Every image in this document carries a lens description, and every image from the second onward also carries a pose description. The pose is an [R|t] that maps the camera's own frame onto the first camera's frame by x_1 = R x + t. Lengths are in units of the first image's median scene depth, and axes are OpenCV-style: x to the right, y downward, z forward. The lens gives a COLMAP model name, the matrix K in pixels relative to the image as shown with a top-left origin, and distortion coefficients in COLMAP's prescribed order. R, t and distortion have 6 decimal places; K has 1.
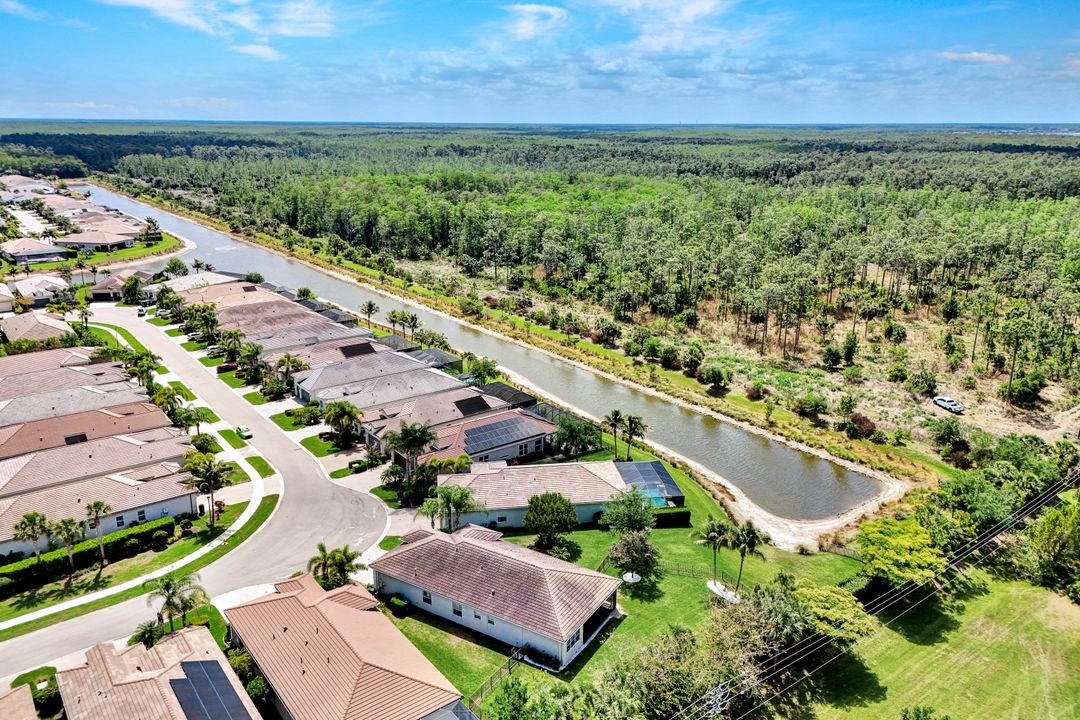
lens RADIAL K [[792.4, 0, 545.6], [0, 792.4, 338.4], [0, 0, 1]] dist [0.047008, -0.003916]
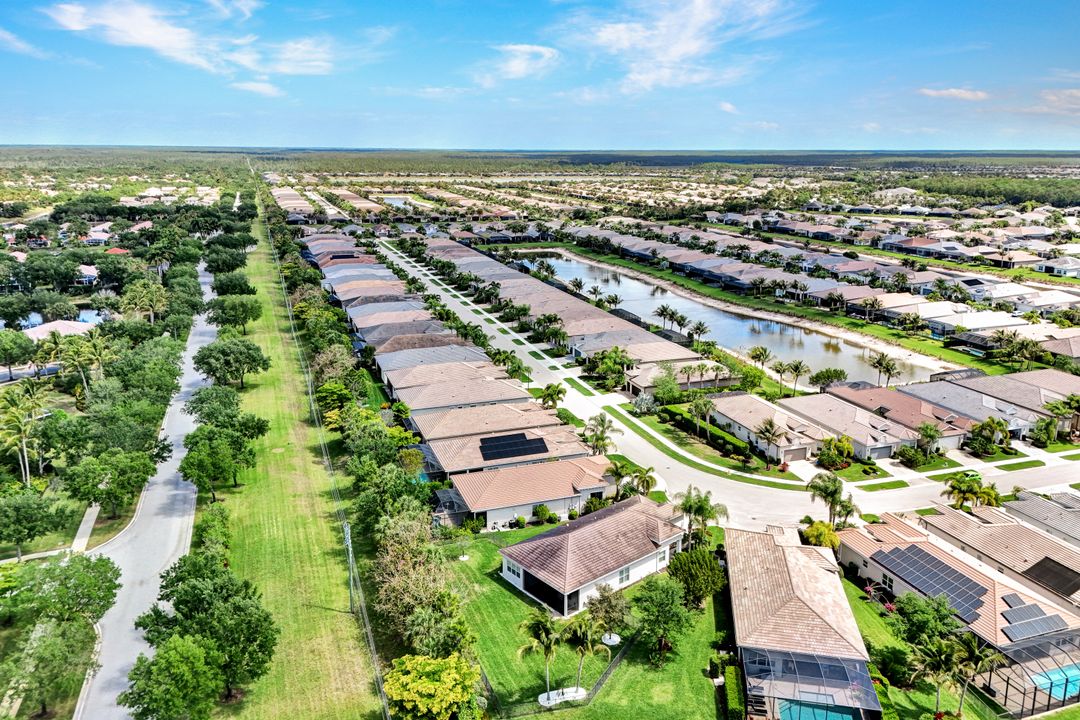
lens RADIAL K [[792.4, 0, 545.6], [0, 792.4, 338.4], [0, 0, 1]] dist [0.047008, -0.003916]
pose [[-0.316815, 0.204594, -0.926158, 0.853719], [-0.255100, 0.922098, 0.290961, -0.247274], [0.913538, 0.328444, -0.239943, 0.983706]]
